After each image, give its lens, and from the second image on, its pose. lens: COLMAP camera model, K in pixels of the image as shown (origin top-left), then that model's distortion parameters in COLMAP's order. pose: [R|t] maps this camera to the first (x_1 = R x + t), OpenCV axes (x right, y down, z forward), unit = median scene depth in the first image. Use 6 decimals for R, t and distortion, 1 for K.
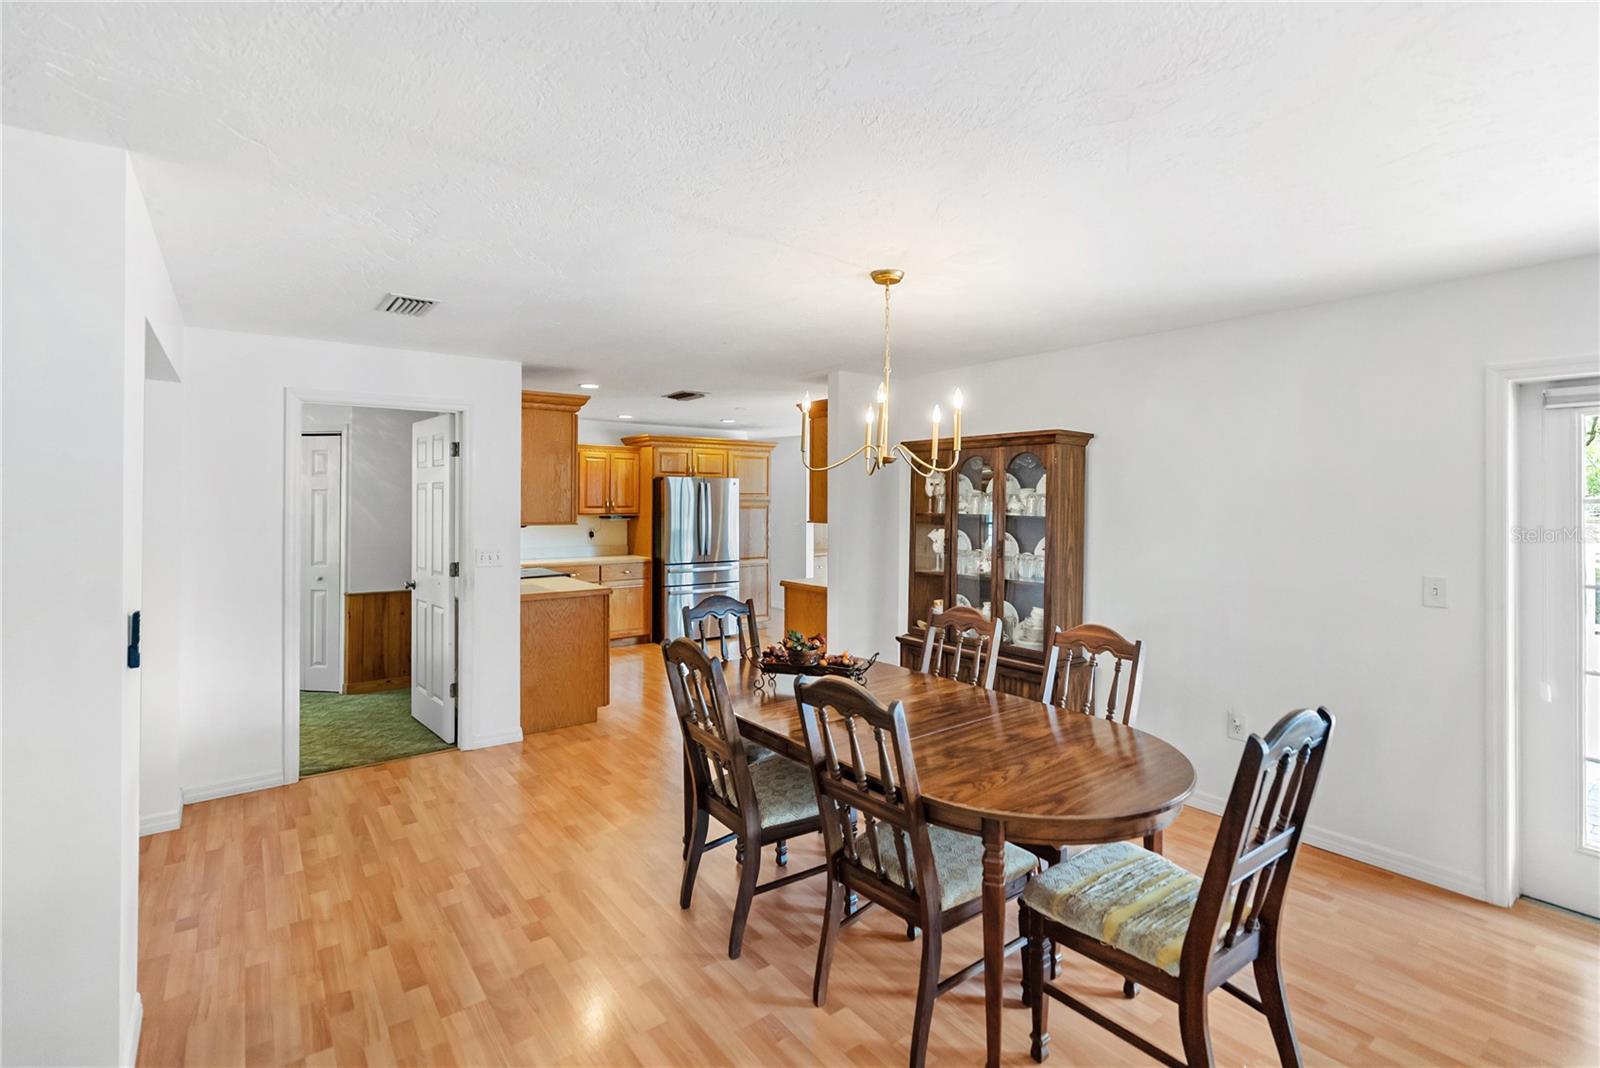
lens RADIAL K [[739.2, 0, 796.9], [0, 739.2, 496.9], [0, 0, 1]] dist [-0.003806, 0.000348]
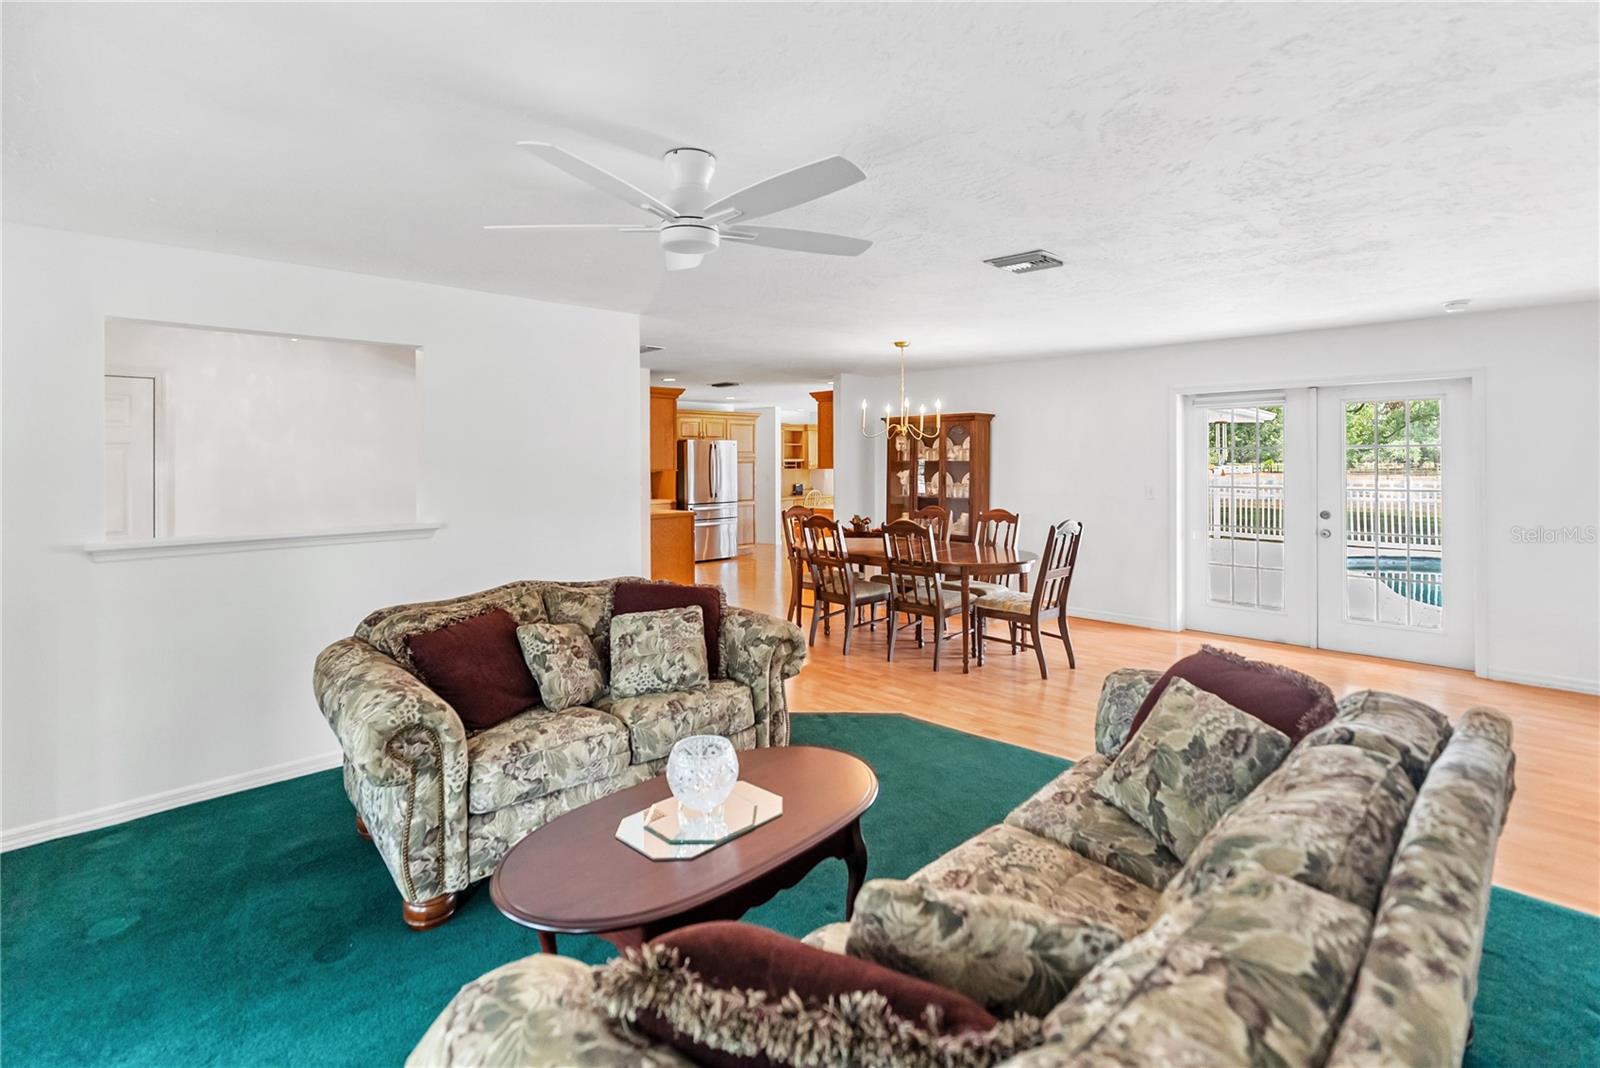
lens RADIAL K [[750.9, 0, 800.2], [0, 750.9, 462.4], [0, 0, 1]] dist [-0.003973, 0.000382]
pose [[0.989876, -0.007978, 0.141712, -0.315994], [0.007408, 0.999962, 0.004552, 0.018465], [-0.141743, -0.003456, 0.989898, -0.717597]]
